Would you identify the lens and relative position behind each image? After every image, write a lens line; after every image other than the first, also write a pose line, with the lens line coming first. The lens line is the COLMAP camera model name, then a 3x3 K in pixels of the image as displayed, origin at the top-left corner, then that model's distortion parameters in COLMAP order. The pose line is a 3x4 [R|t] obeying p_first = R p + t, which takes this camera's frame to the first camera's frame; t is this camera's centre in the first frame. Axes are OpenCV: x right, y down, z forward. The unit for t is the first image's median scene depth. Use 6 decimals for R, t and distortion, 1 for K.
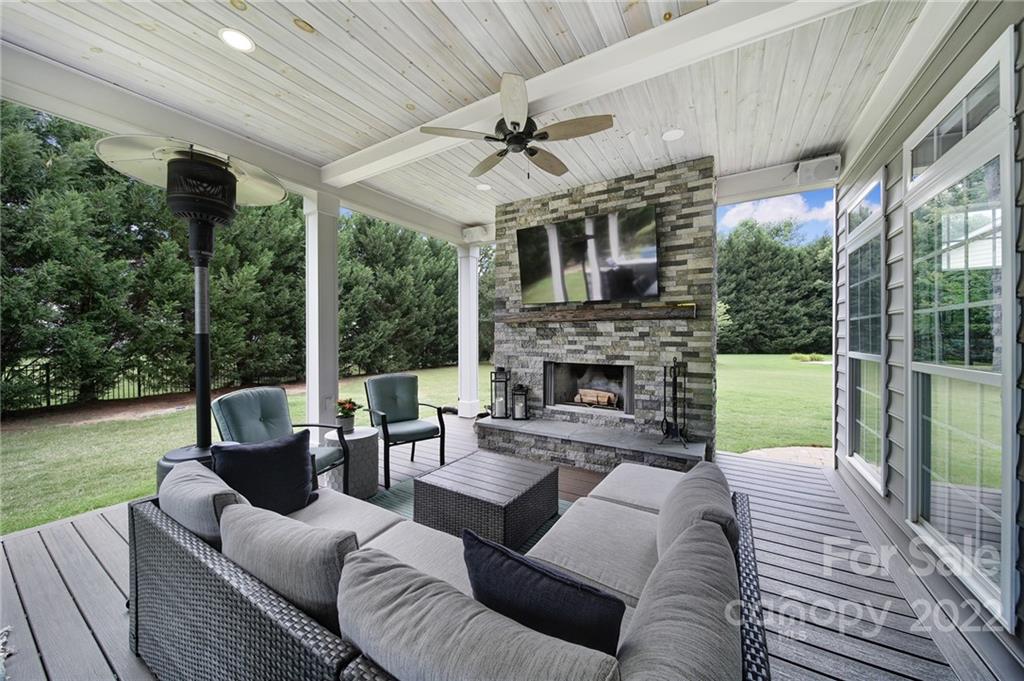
lens RADIAL K [[361.7, 0, 506.8], [0, 361.7, 334.8], [0, 0, 1]] dist [-0.000344, -0.000877]
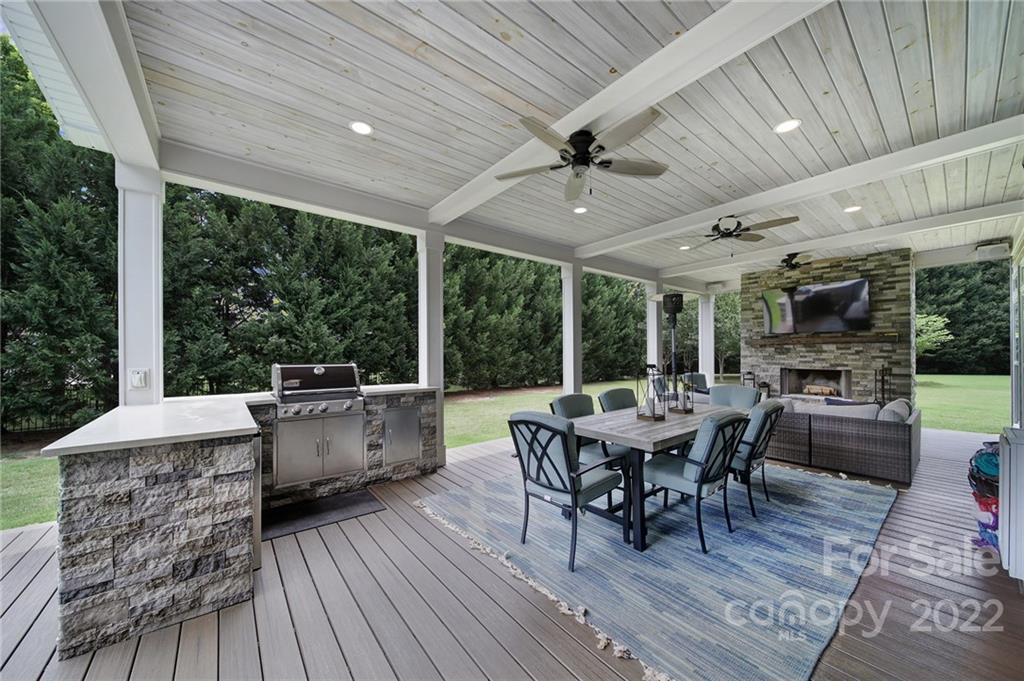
lens RADIAL K [[361.7, 0, 513.5], [0, 361.7, 351.5], [0, 0, 1]] dist [-0.000344, -0.000877]
pose [[0.941900, -0.004528, -0.335862, -0.526502], [0.003411, 0.999987, -0.003915, -0.000522], [0.335875, 0.002542, 0.941903, -1.040095]]
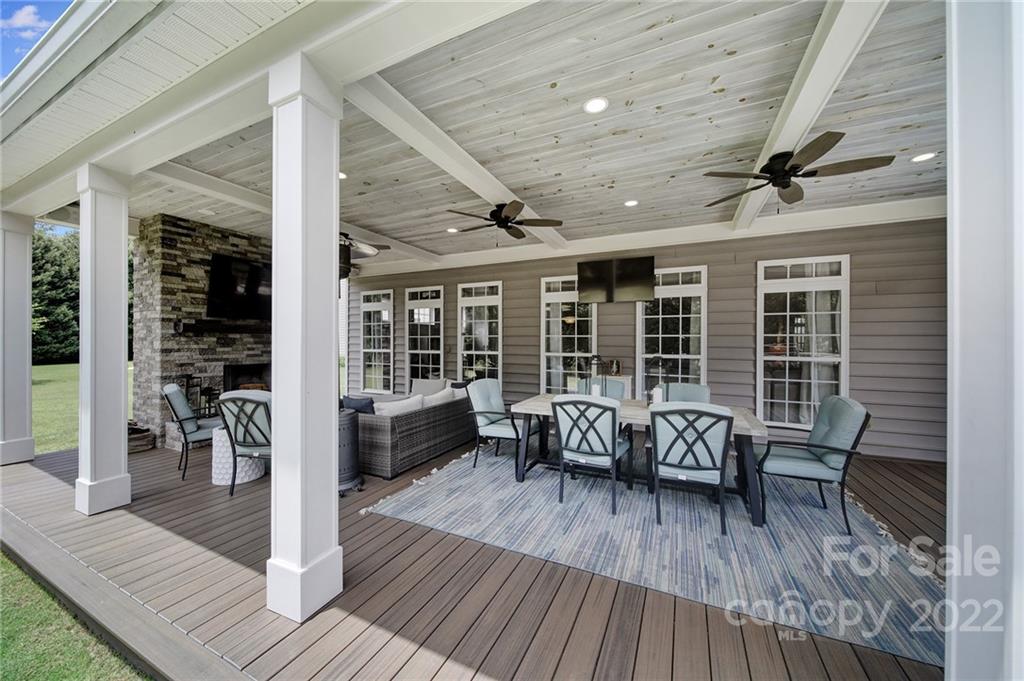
lens RADIAL K [[361.7, 0, 510.5], [0, 361.7, 342.3], [0, 0, 1]] dist [-0.000344, -0.000877]
pose [[-0.101932, -0.003387, 0.994786, -1.275704], [-0.000019, 0.999994, 0.003403, -0.008612], [-0.994791, 0.000328, -0.101932, 0.176249]]
